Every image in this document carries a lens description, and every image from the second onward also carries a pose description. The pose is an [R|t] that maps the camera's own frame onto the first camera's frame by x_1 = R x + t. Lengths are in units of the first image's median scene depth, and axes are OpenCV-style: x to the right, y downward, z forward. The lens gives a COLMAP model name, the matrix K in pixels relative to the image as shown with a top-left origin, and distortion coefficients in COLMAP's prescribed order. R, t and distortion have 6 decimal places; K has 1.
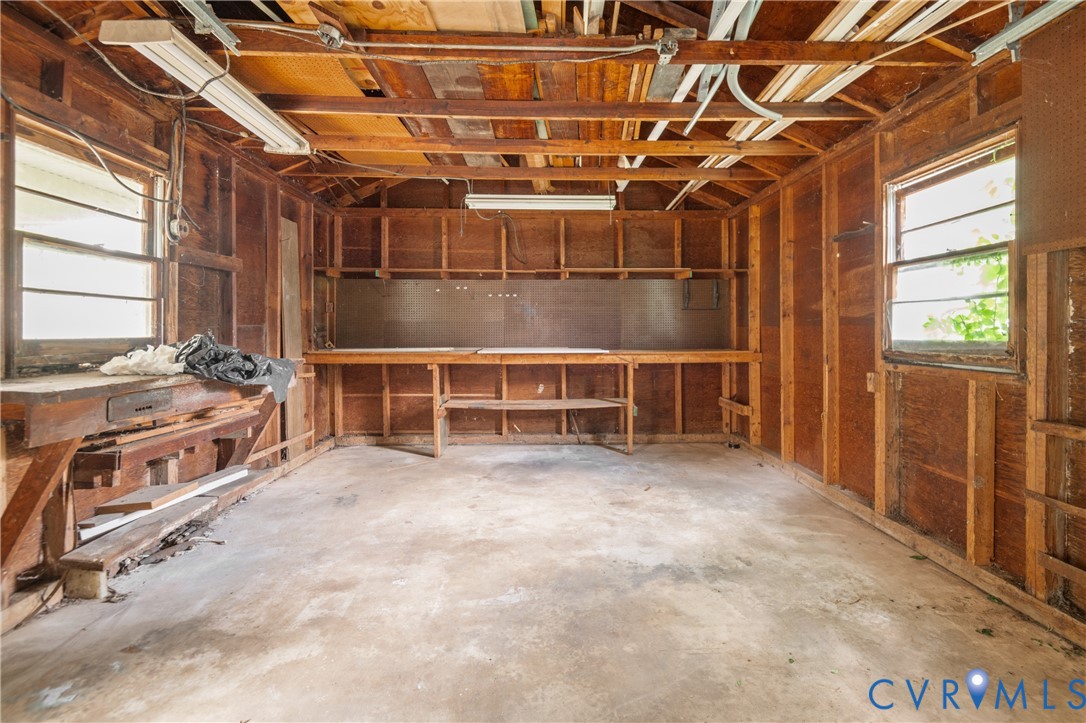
lens RADIAL K [[508.3, 0, 556.1], [0, 508.3, 333.3], [0, 0, 1]] dist [0.002707, -0.000160]
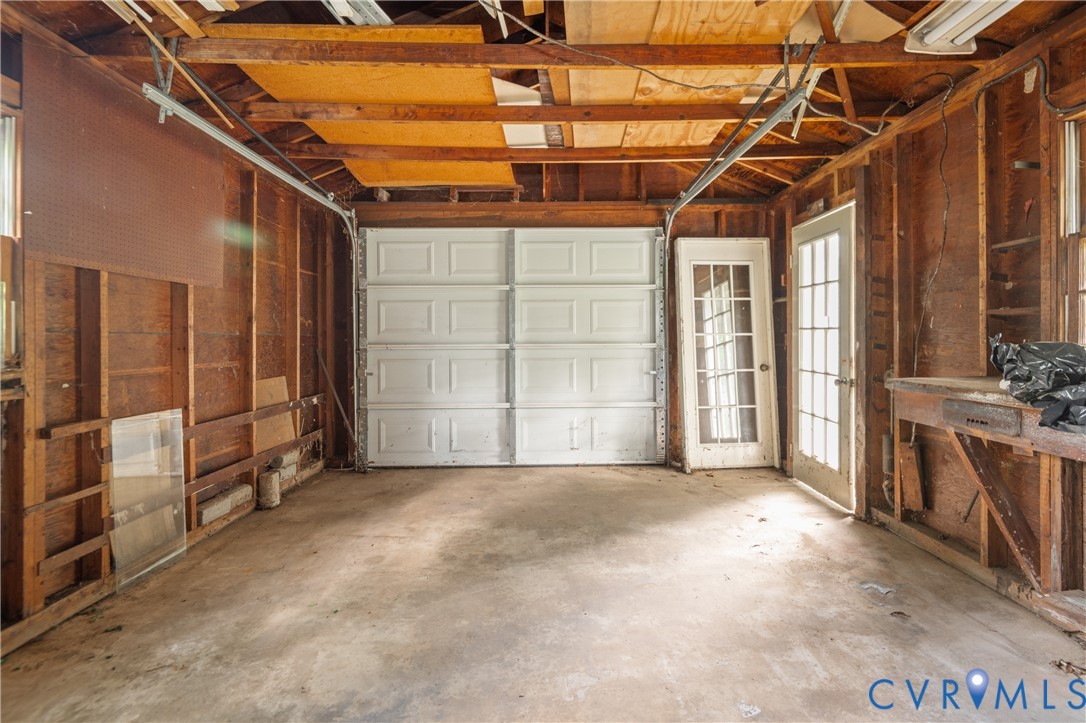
lens RADIAL K [[508.3, 0, 547.6], [0, 508.3, 335.8], [0, 0, 1]] dist [0.002707, -0.000160]
pose [[-0.999313, 0.003834, 0.036860, -0.078132], [0.003951, 0.999987, 0.003103, -0.011662], [-0.036848, 0.003246, -0.999316, 1.972340]]
